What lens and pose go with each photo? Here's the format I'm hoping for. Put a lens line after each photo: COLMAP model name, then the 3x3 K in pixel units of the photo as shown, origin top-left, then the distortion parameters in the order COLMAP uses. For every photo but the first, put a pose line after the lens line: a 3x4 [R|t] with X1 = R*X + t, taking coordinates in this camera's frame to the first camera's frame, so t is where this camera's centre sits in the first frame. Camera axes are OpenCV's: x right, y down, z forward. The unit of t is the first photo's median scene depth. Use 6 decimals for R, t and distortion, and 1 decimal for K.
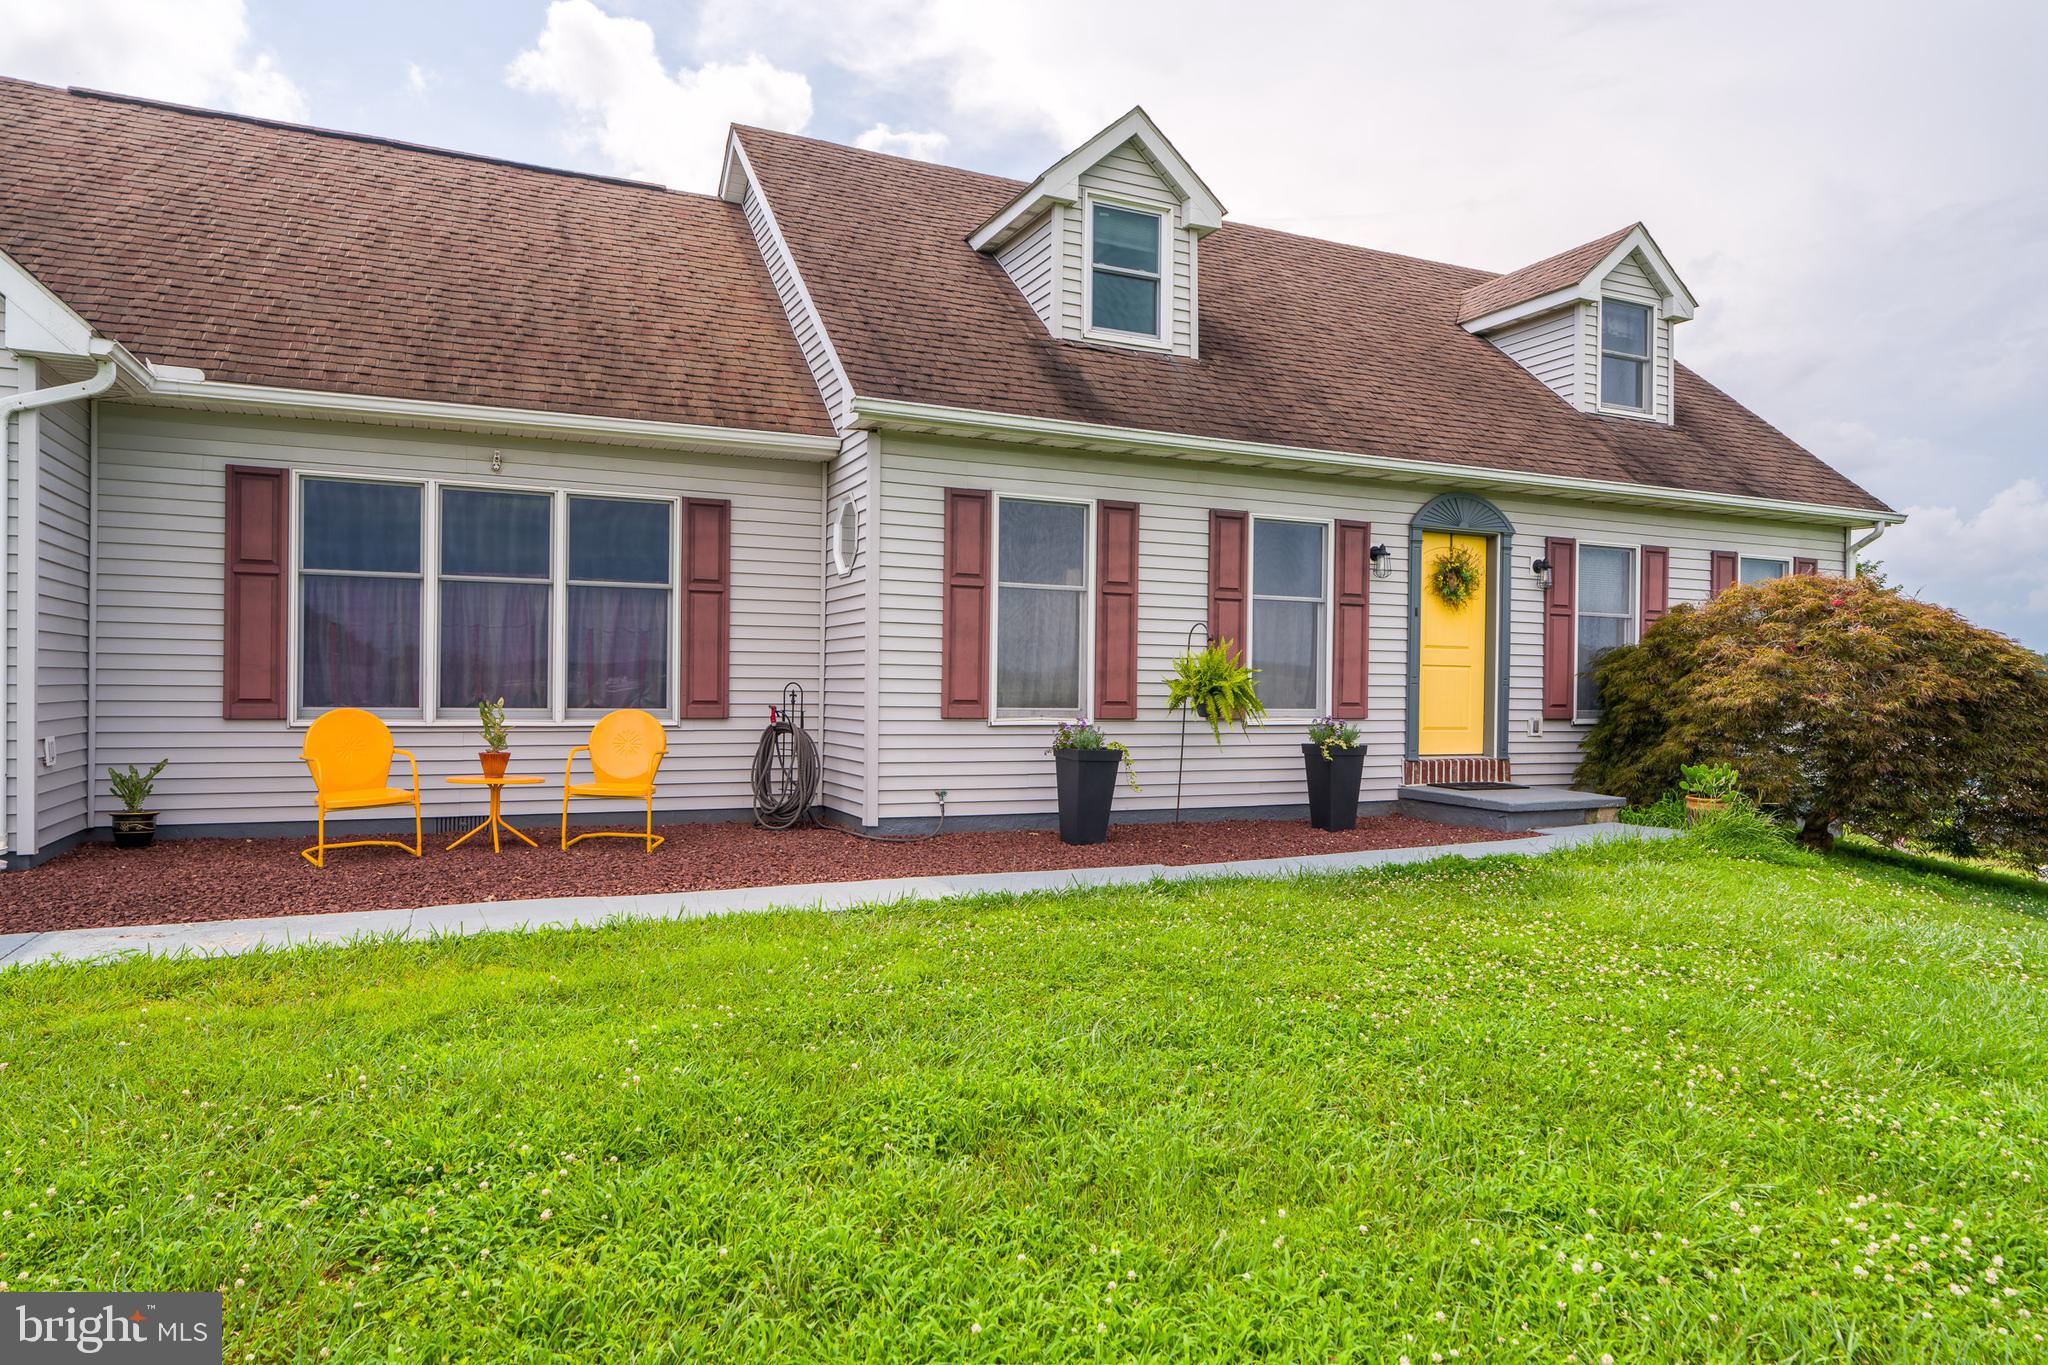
lens RADIAL K [[1278.4, 0, 1023.9], [0, 1278.4, 686.5], [0, 0, 1]] dist [0.000285, -0.000812]
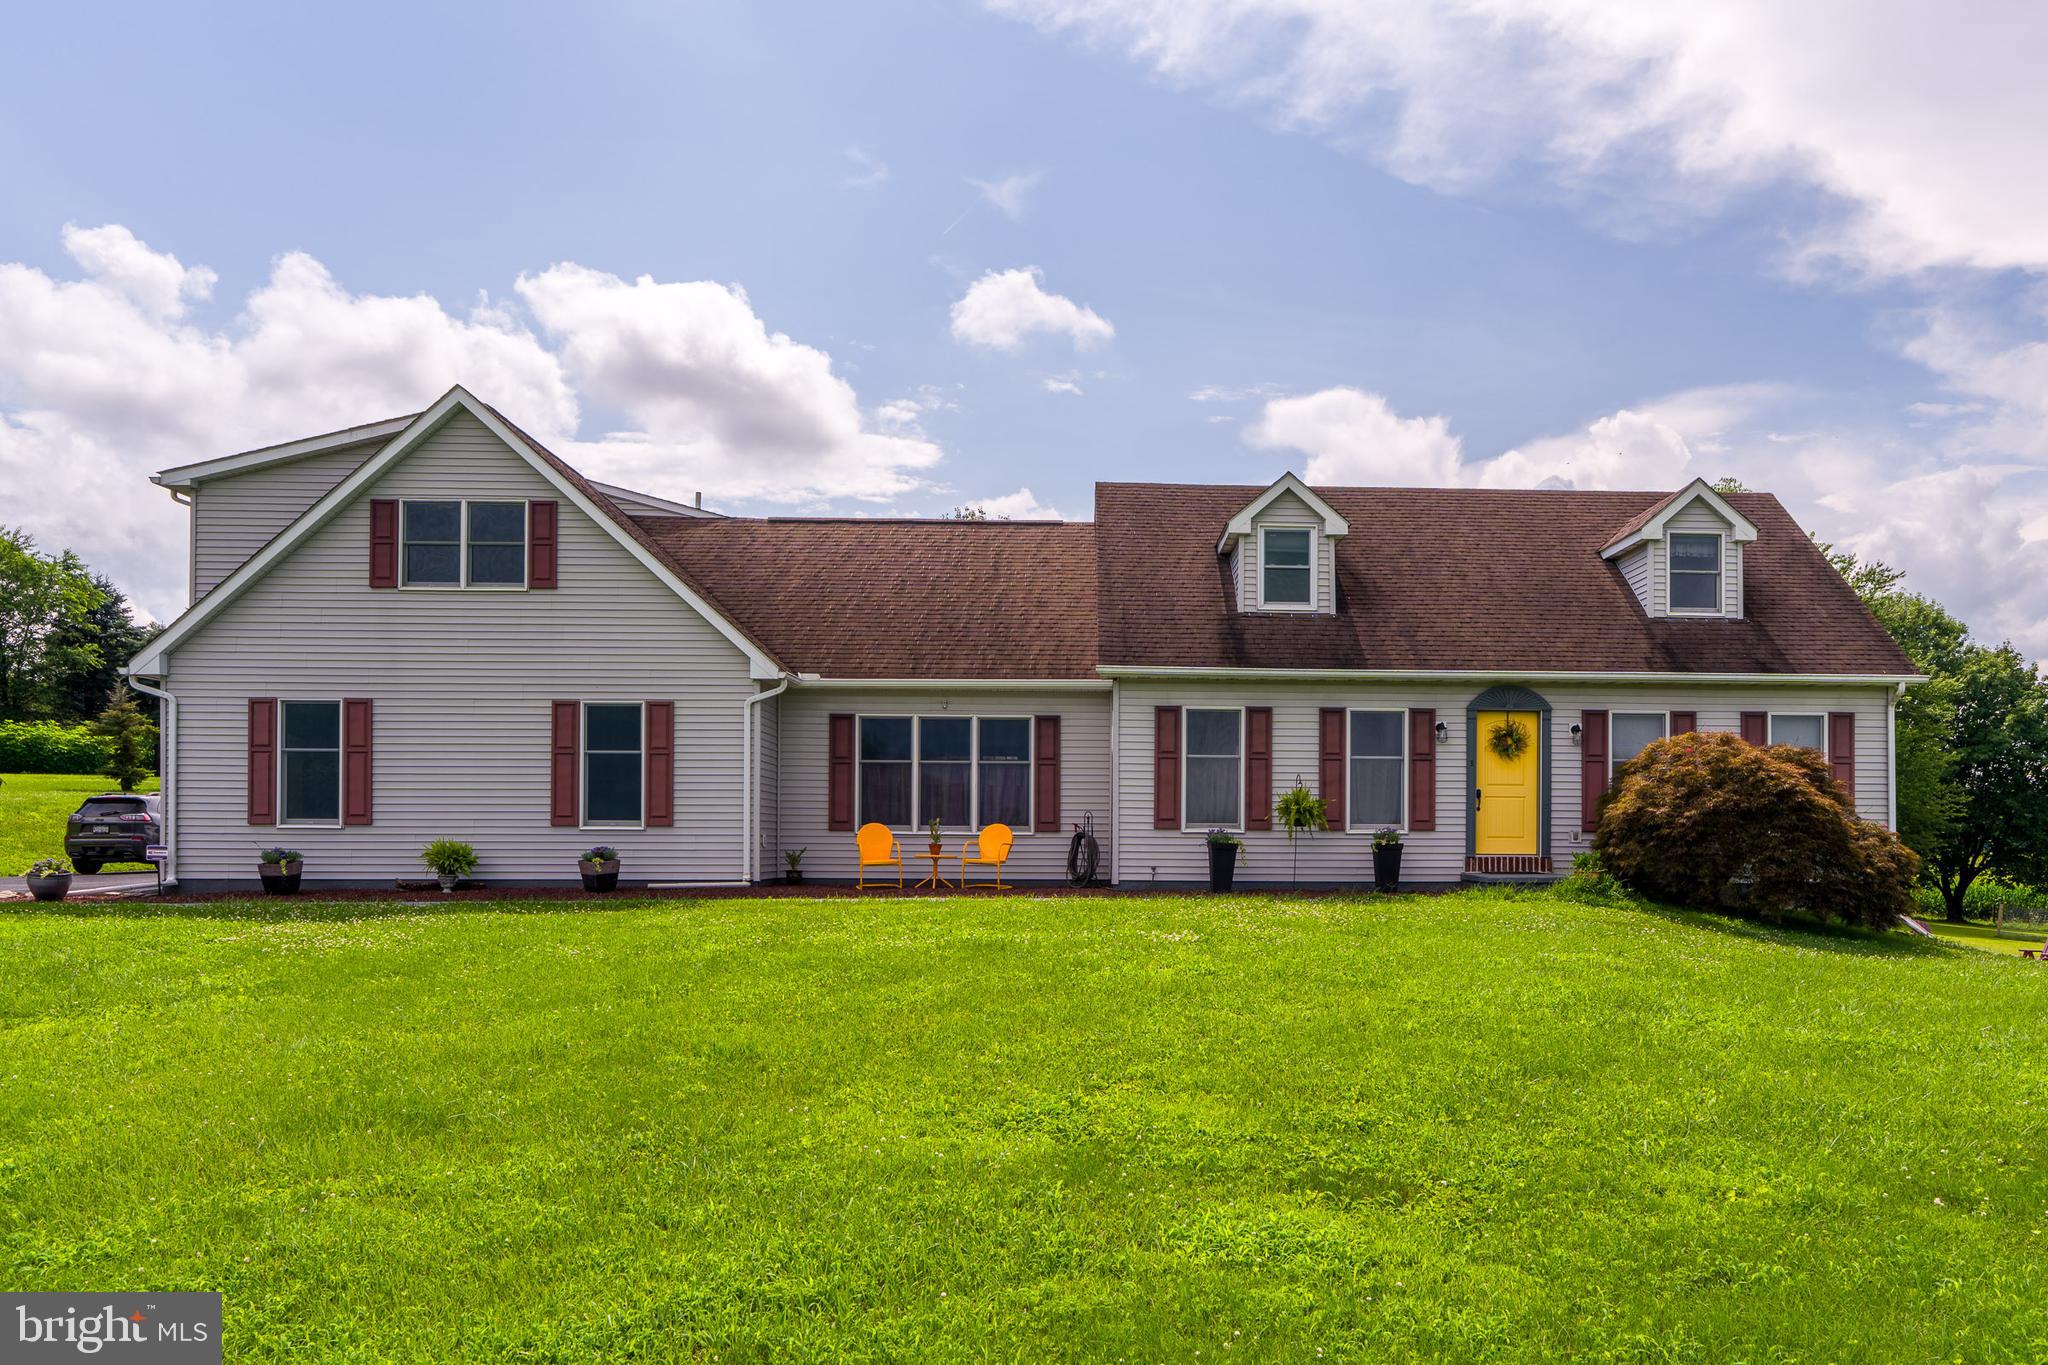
lens RADIAL K [[918.1, 0, 997.4], [0, 918.1, 809.8], [0, 0, 1]] dist [0.001466, 0.000414]
pose [[0.922839, -0.012277, -0.384990, 0.213142], [0.005318, 0.999803, -0.019135, 0.019218], [0.385149, 0.015611, 0.922722, -0.294409]]
